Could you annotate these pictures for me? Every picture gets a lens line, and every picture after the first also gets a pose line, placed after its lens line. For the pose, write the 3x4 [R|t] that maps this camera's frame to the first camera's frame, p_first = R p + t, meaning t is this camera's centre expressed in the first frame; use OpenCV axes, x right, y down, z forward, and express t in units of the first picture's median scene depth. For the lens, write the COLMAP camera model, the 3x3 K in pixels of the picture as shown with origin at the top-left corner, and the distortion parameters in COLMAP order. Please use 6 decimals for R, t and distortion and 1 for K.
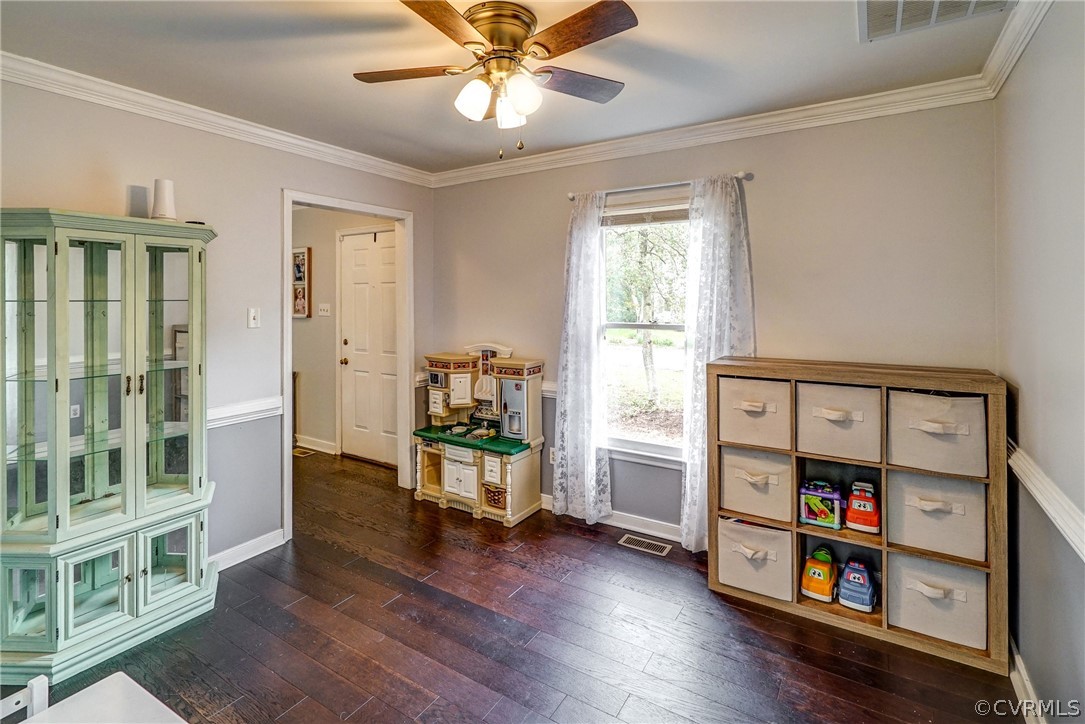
lens RADIAL K [[515.8, 0, 539.5], [0, 515.8, 296.4], [0, 0, 1]] dist [-0.004480, -0.000323]
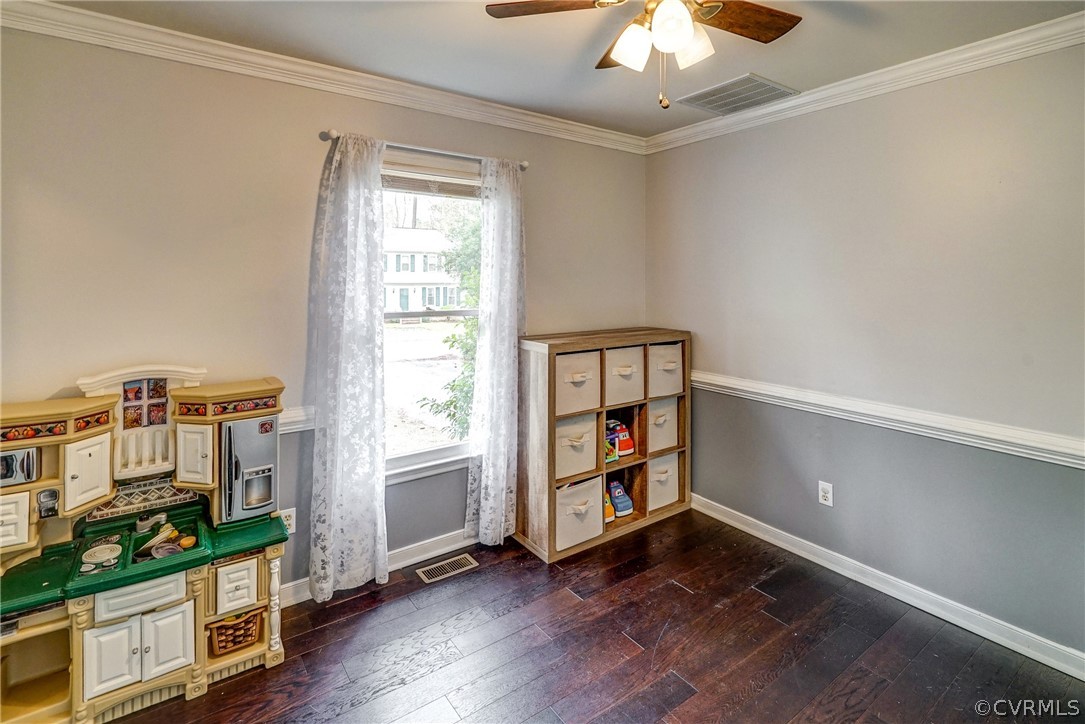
lens RADIAL K [[518.3, 0, 546.0], [0, 518.3, 284.9], [0, 0, 1]] dist [-0.001945, -0.000014]
pose [[0.369290, 0.002228, 0.929312, -0.533390], [0.000229, 0.999997, -0.002488, 0.012282], [-0.929314, 0.001132, 0.369288, 0.523383]]
